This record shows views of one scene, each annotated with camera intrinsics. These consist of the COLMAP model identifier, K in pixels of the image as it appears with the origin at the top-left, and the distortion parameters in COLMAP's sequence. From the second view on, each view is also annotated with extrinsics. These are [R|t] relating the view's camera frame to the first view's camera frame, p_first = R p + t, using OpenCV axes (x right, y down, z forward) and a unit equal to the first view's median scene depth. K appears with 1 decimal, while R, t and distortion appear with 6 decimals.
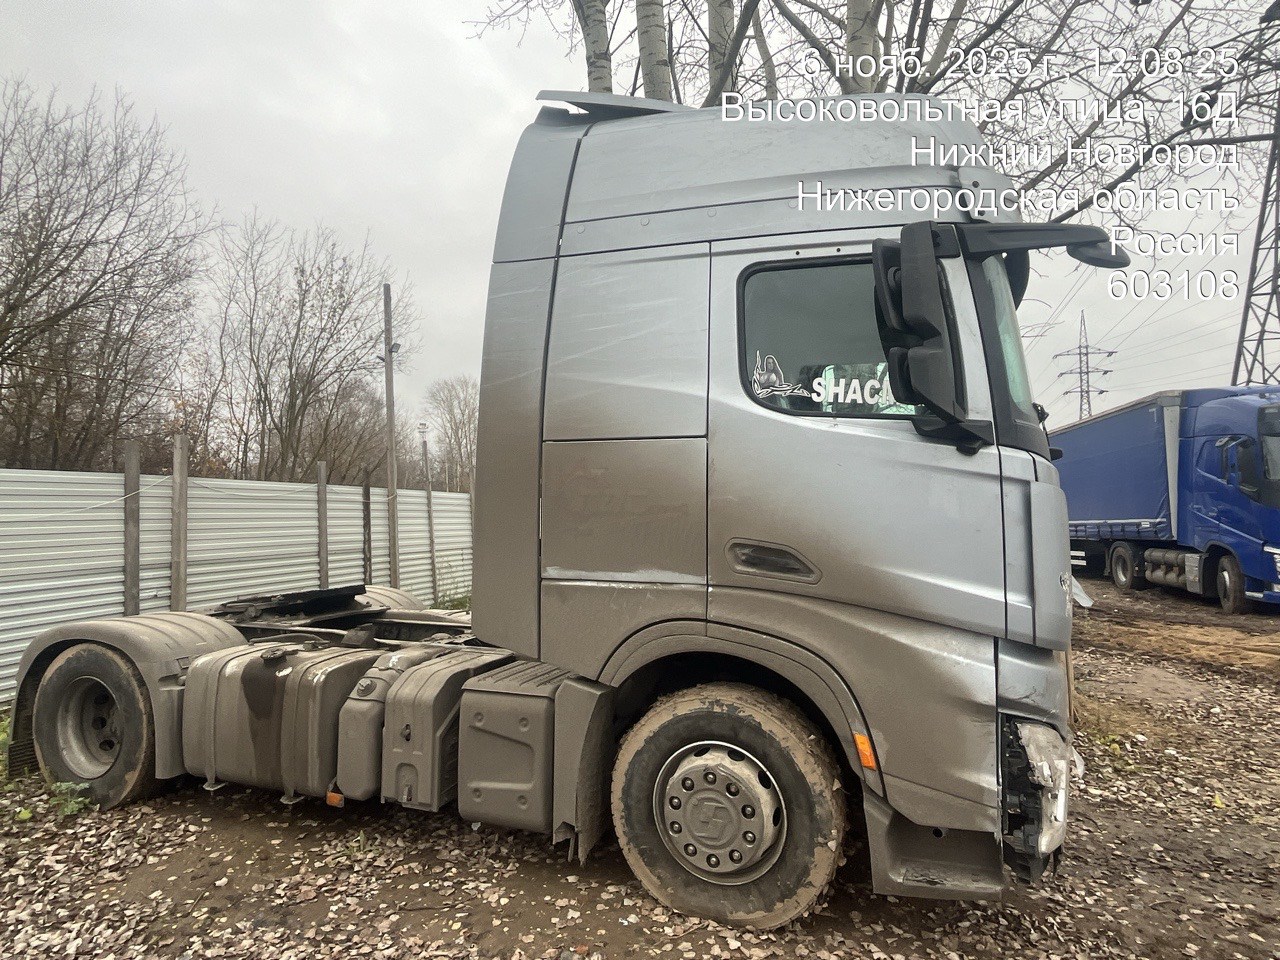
lens RADIAL K [[776.2, 0, 642.4], [0, 776.2, 472.3], [0, 0, 1]] dist [-0.000630, -0.002303]
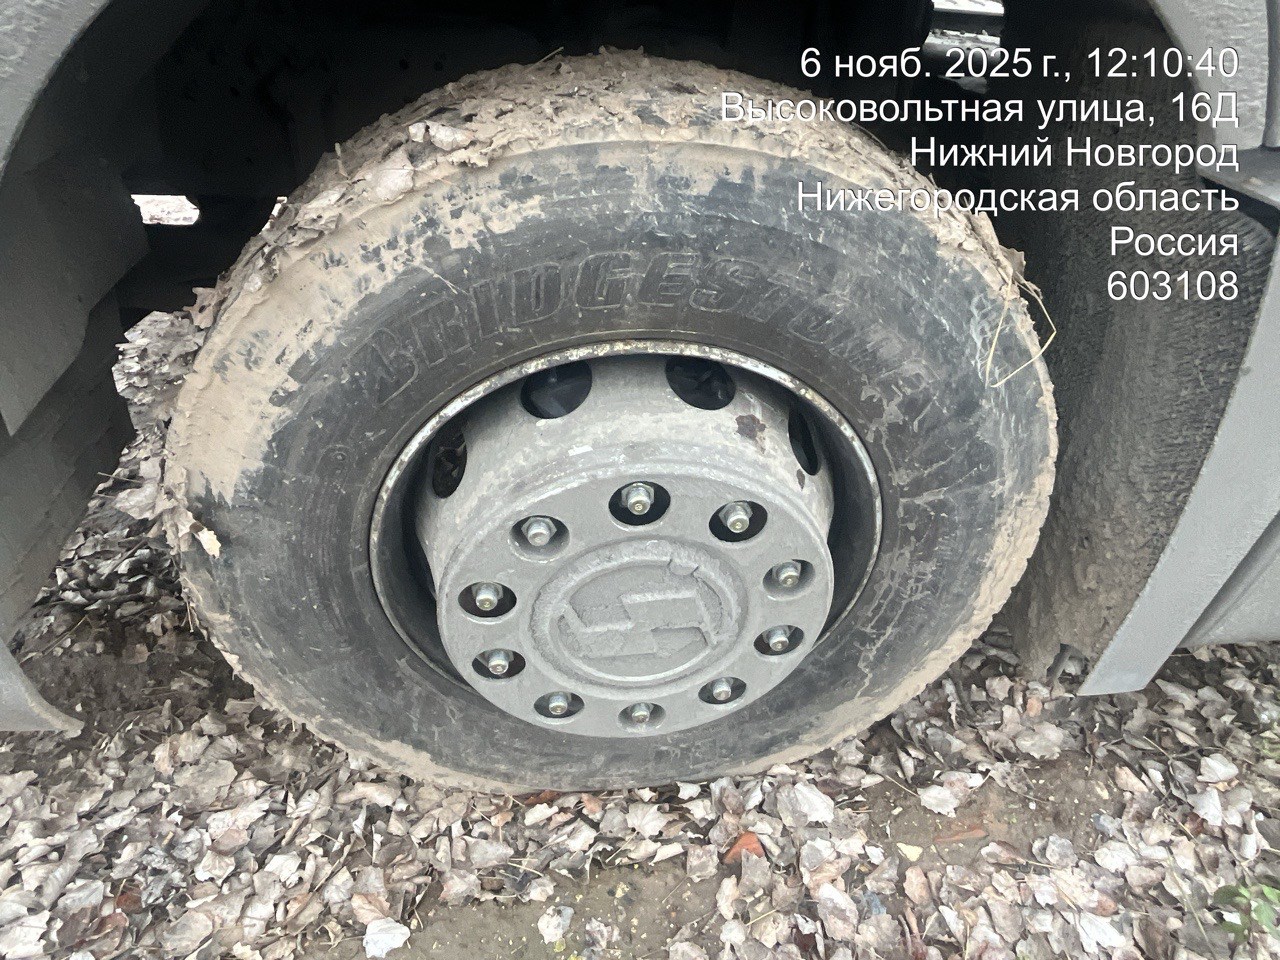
lens RADIAL K [[776.2, 0, 642.4], [0, 776.2, 472.3], [0, 0, 1]] dist [-0.000630, -0.002303]
pose [[0.846179, -0.283347, 0.451327, -0.014840], [-0.097369, 0.750463, 0.653701, 0.231556], [-0.523929, -0.597093, 0.607436, 0.851349]]
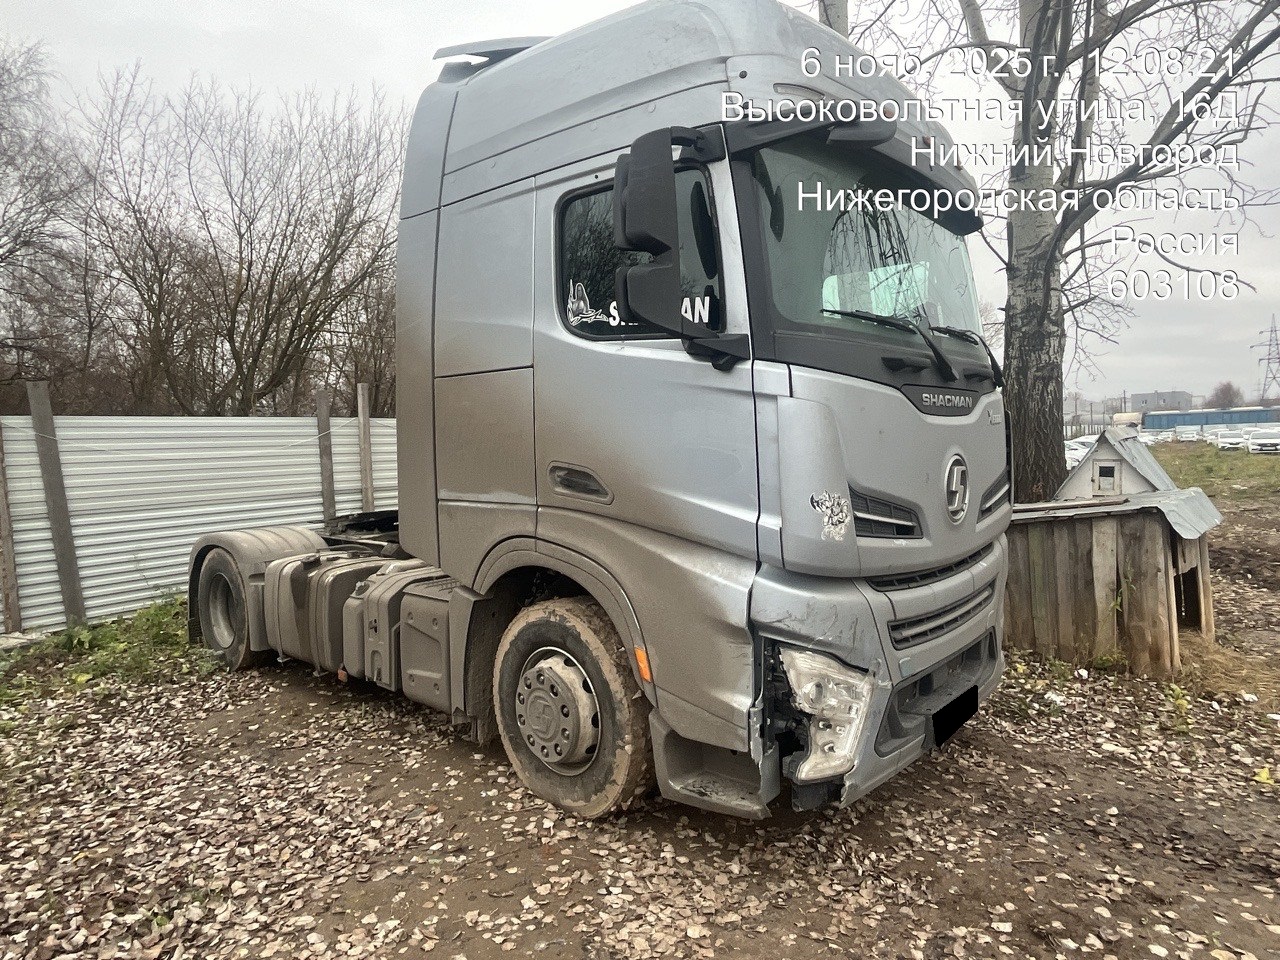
lens RADIAL K [[776.2, 0, 642.4], [0, 776.2, 472.3], [0, 0, 1]] dist [-0.000630, -0.002303]
pose [[0.934169, -0.008955, -0.356720, 0.605401], [0.041880, 0.995527, 0.084683, 0.014539], [0.354366, -0.094048, 0.930365, 0.053194]]
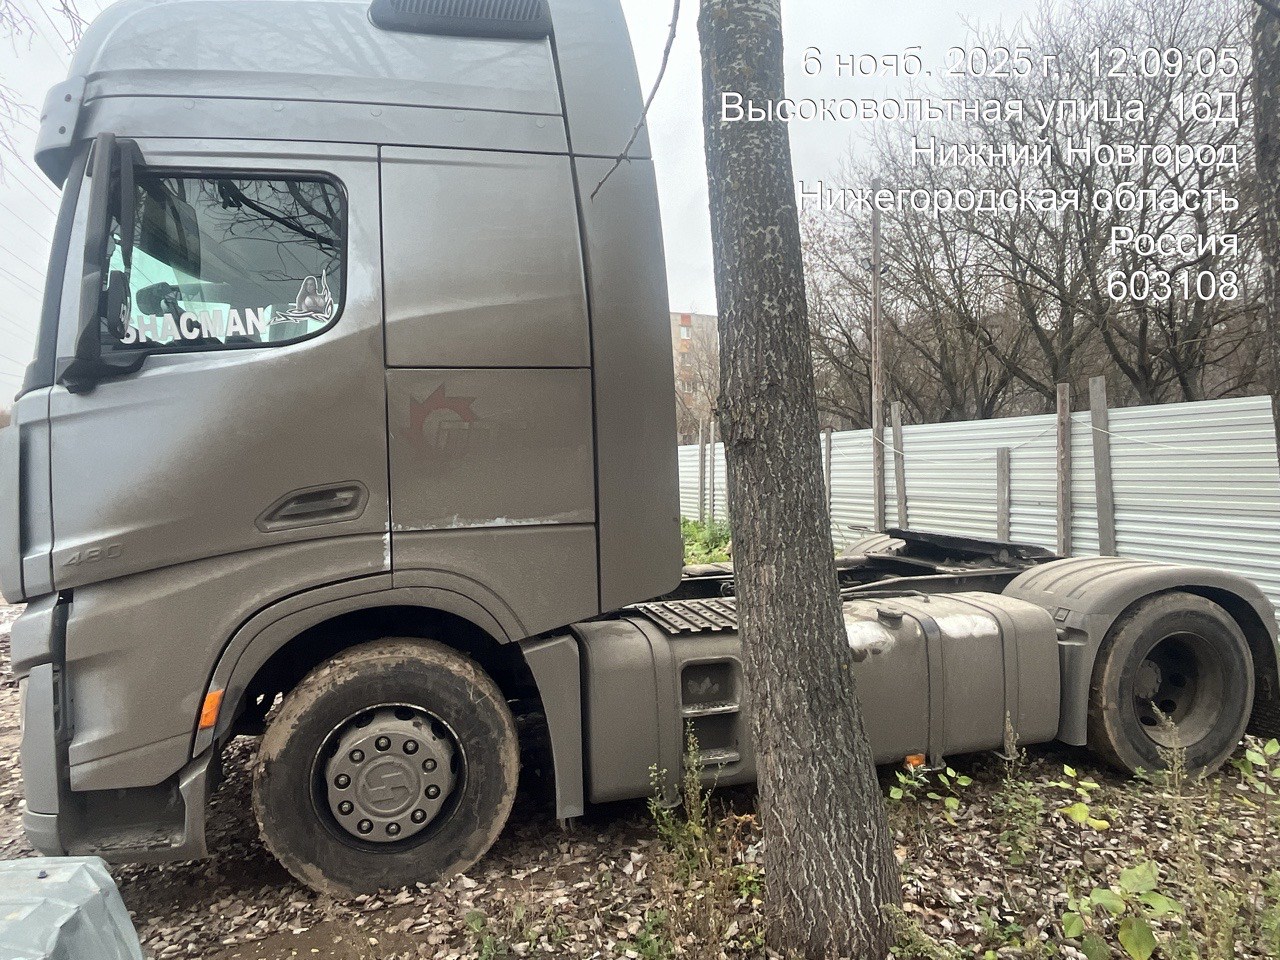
lens RADIAL K [[776.2, 0, 642.4], [0, 776.2, 472.3], [0, 0, 1]] dist [-0.000630, -0.002303]
pose [[0.783430, -0.045581, 0.619806, -0.224940], [-0.001318, 0.997183, 0.075000, 0.003638], [-0.621479, -0.059574, 0.781163, 0.107644]]
